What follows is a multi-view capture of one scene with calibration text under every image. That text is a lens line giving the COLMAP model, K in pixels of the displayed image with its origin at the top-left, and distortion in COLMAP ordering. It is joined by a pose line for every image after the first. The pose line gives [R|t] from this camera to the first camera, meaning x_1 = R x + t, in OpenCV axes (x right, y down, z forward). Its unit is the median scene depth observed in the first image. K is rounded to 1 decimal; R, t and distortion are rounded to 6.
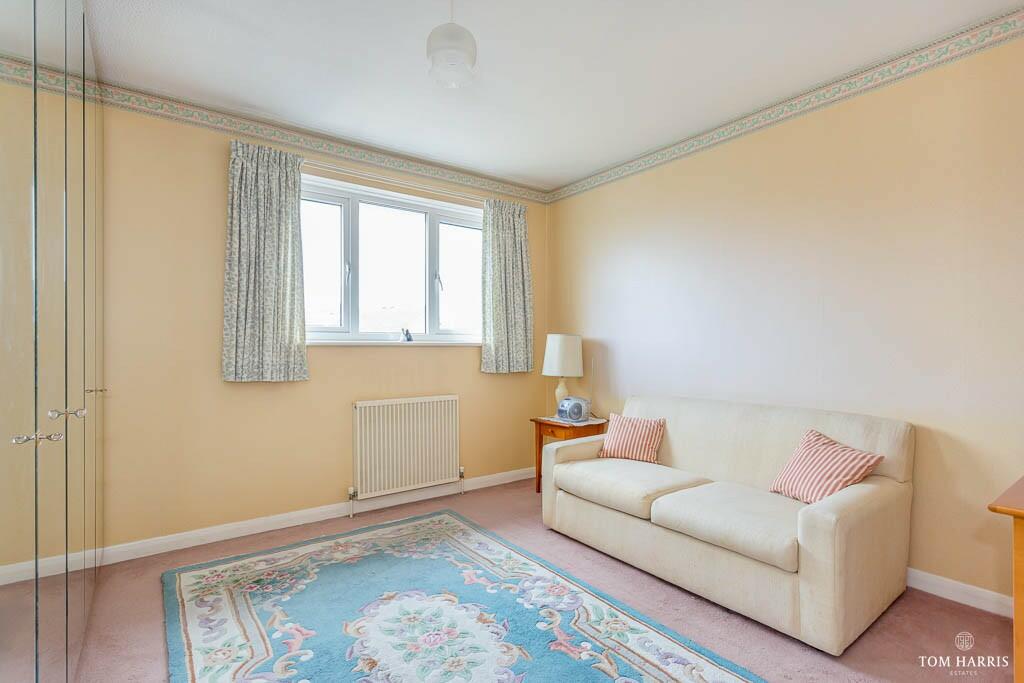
lens RADIAL K [[478.5, 0, 508.7], [0, 478.5, 347.6], [0, 0, 1]] dist [-0.007875, 0.002380]
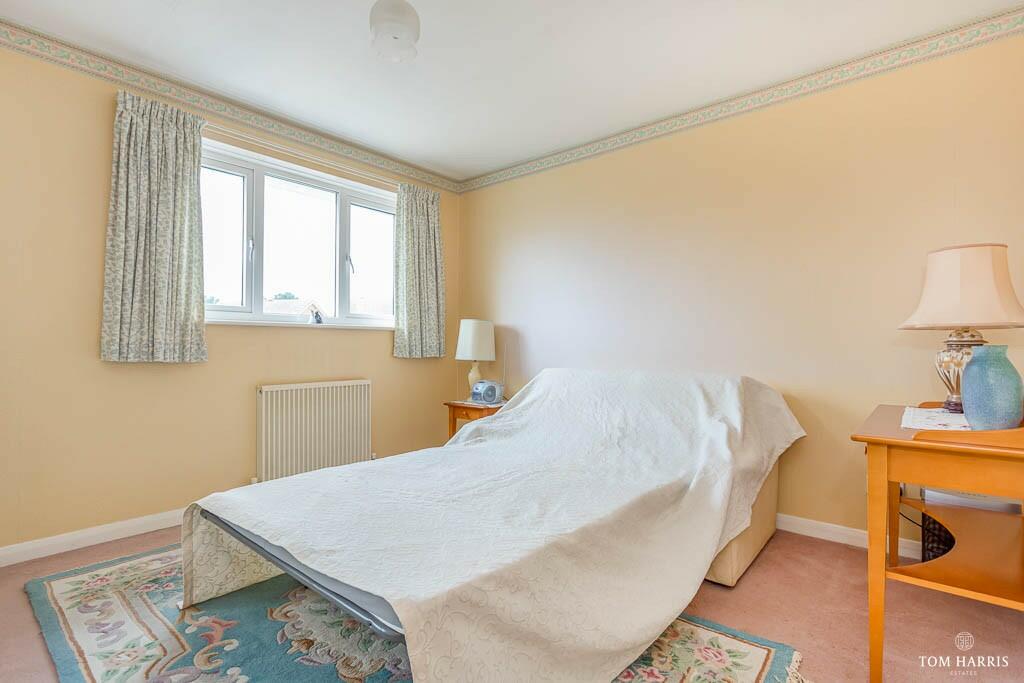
lens RADIAL K [[478.5, 0, 504.6], [0, 478.5, 337.5], [0, 0, 1]] dist [-0.007875, 0.002380]
pose [[0.975824, 0.009514, 0.218351, -0.066066], [-0.005536, 0.999808, -0.018823, 0.037100], [-0.218488, 0.017159, 0.975689, -0.016277]]
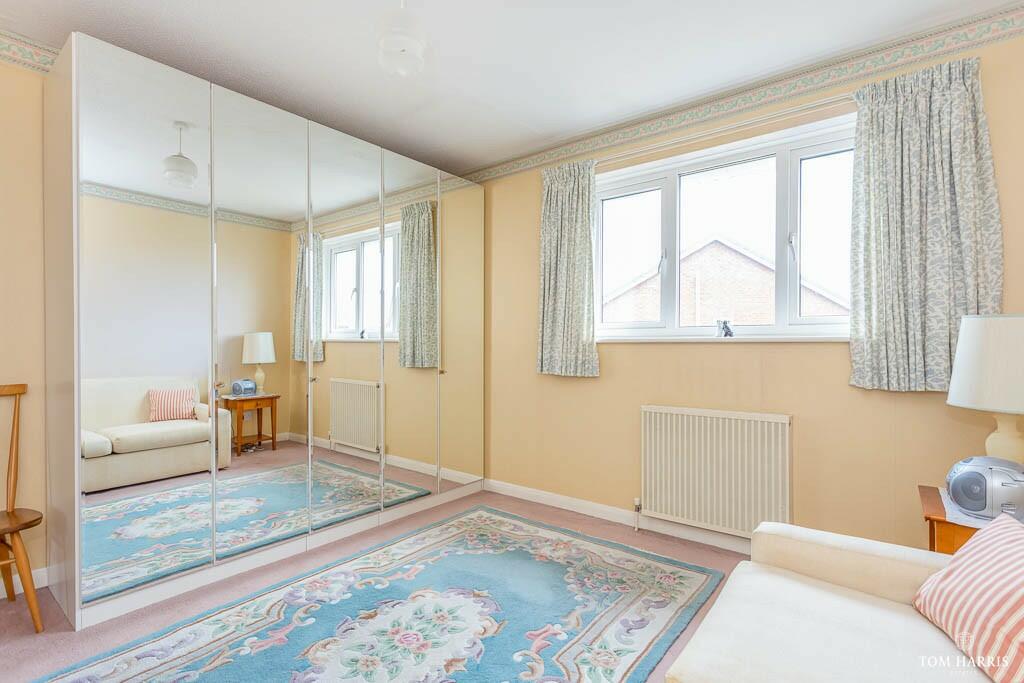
lens RADIAL K [[478.5, 0, 521.3], [0, 478.5, 343.5], [0, 0, 1]] dist [-0.007875, 0.002380]
pose [[0.280944, -0.002455, -0.959721, 0.526251], [-0.000969, 0.999995, -0.002842, 0.000646], [0.959724, 0.001728, 0.280940, 0.578588]]
